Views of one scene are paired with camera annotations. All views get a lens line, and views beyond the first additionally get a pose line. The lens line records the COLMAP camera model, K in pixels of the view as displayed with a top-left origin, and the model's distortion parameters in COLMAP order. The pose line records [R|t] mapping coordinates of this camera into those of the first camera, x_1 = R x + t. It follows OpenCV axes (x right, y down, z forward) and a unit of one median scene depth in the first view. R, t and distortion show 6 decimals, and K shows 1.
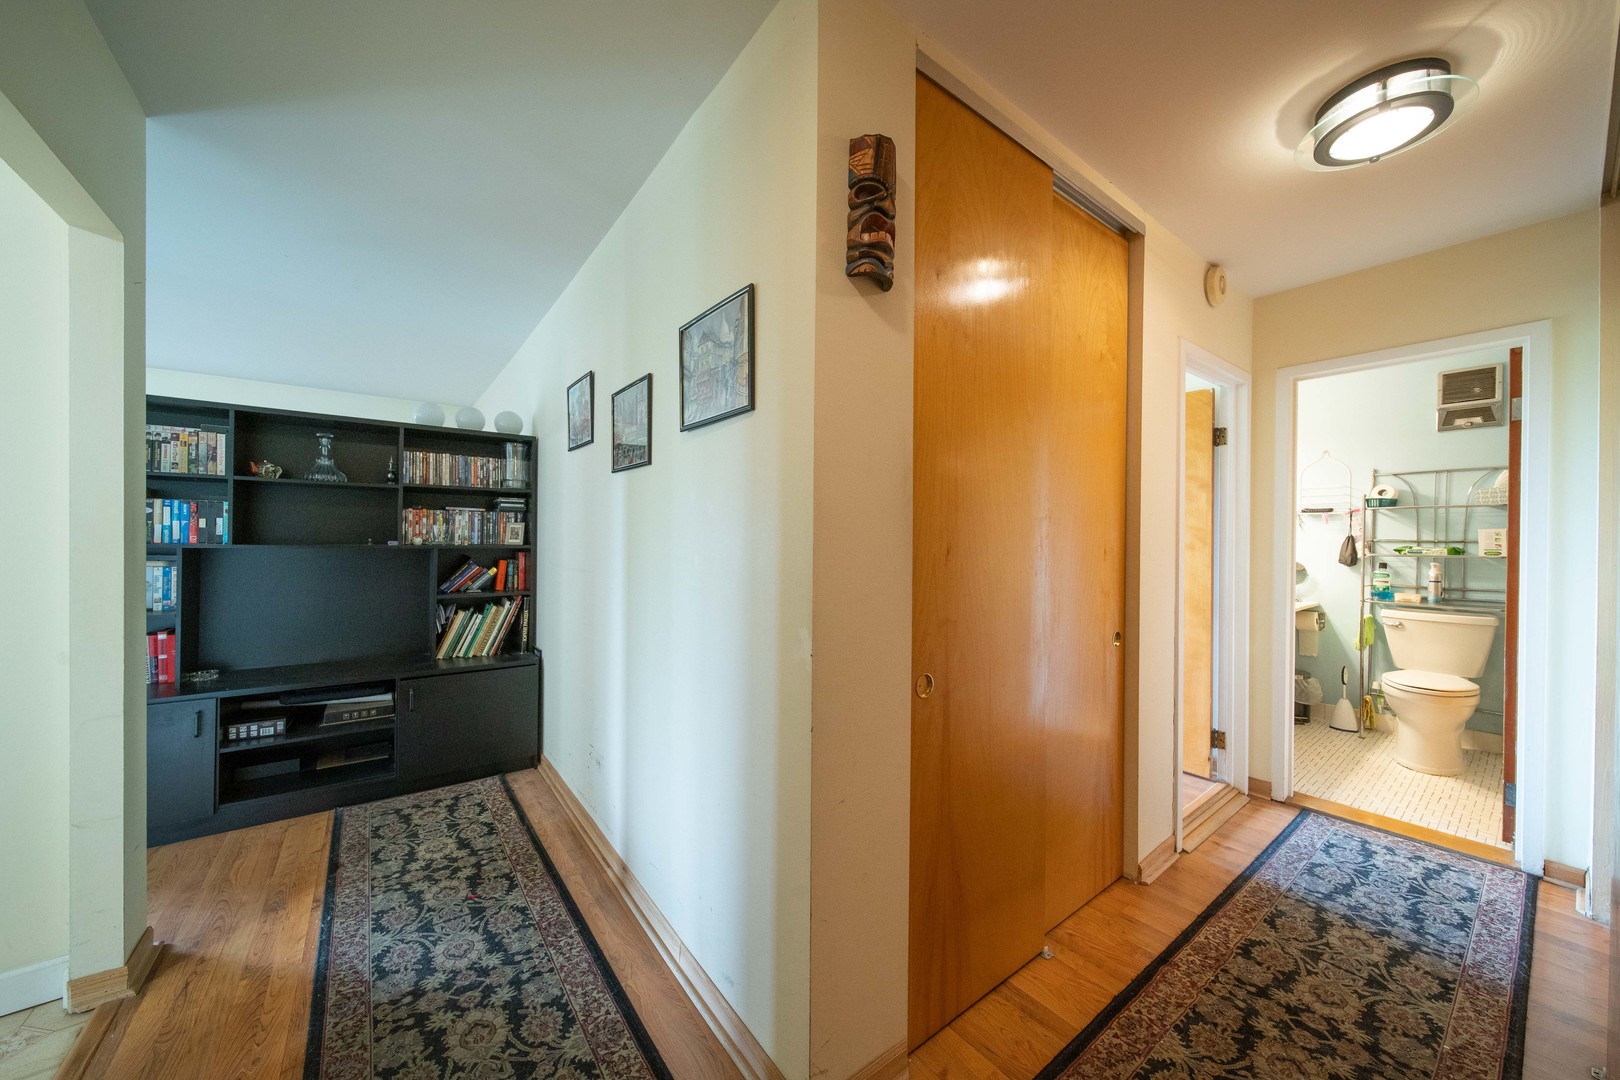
lens RADIAL K [[572.6, 0, 810.0], [0, 572.6, 540.0], [0, 0, 1]] dist [-0.000826, -0.000146]
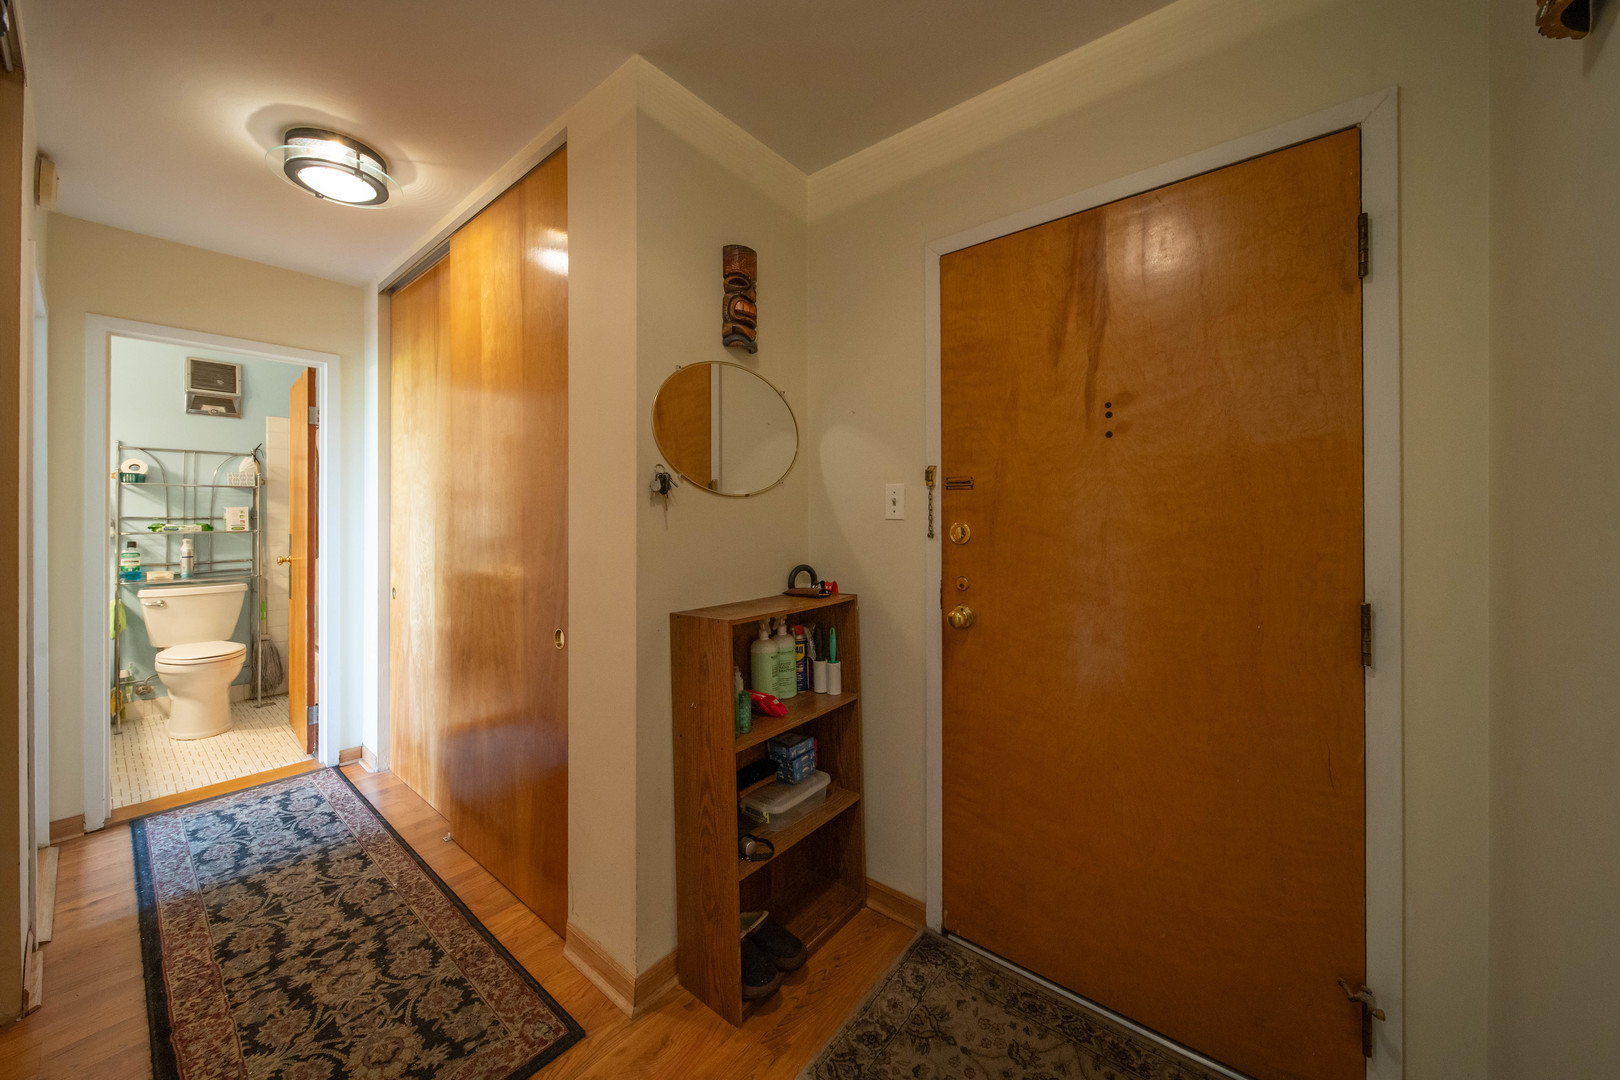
lens RADIAL K [[587.0, 0, 806.7], [0, 587.0, 515.5], [0, 0, 1]] dist [-0.000768, -0.000020]
pose [[-0.228950, -0.005079, 0.973425, -0.309473], [0.005313, 0.999965, 0.006467, -0.005759], [-0.973424, 0.006652, -0.228915, 0.220233]]
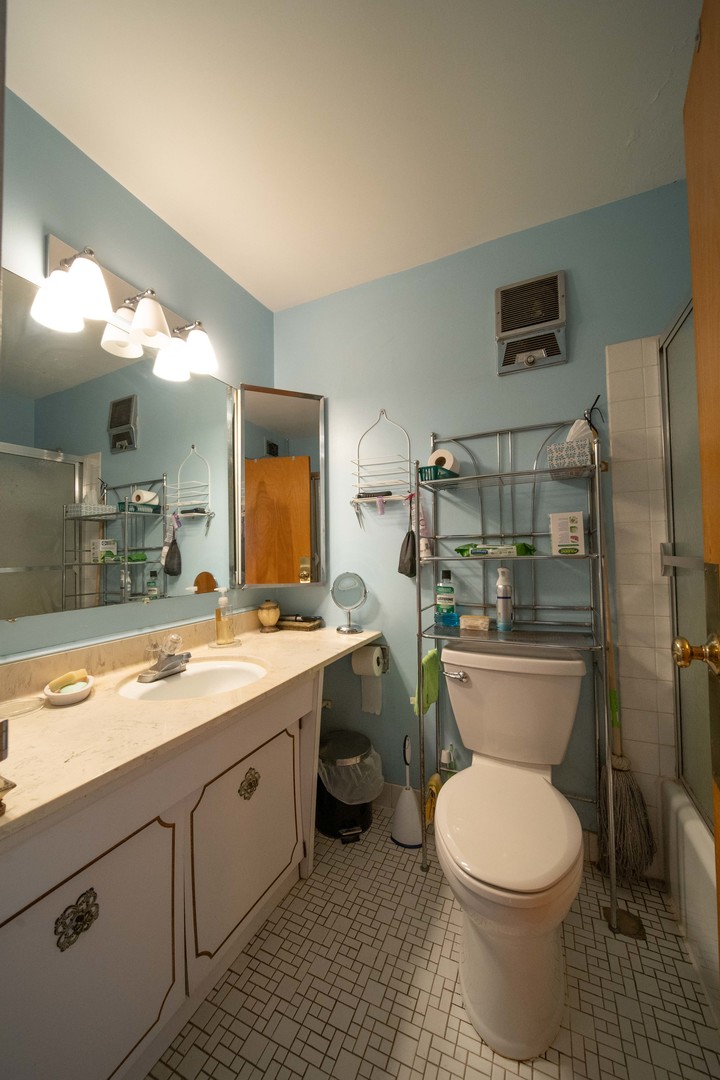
lens RADIAL K [[391.1, 0, 360.0], [0, 391.1, 540.0], [0, 0, 1]] dist [0.000209, -0.000003]
pose [[0.880964, -0.003944, 0.473166, 1.116373], [0.024009, 0.999050, -0.036373, 0.030209], [-0.472573, 0.043403, 0.880222, 1.032518]]
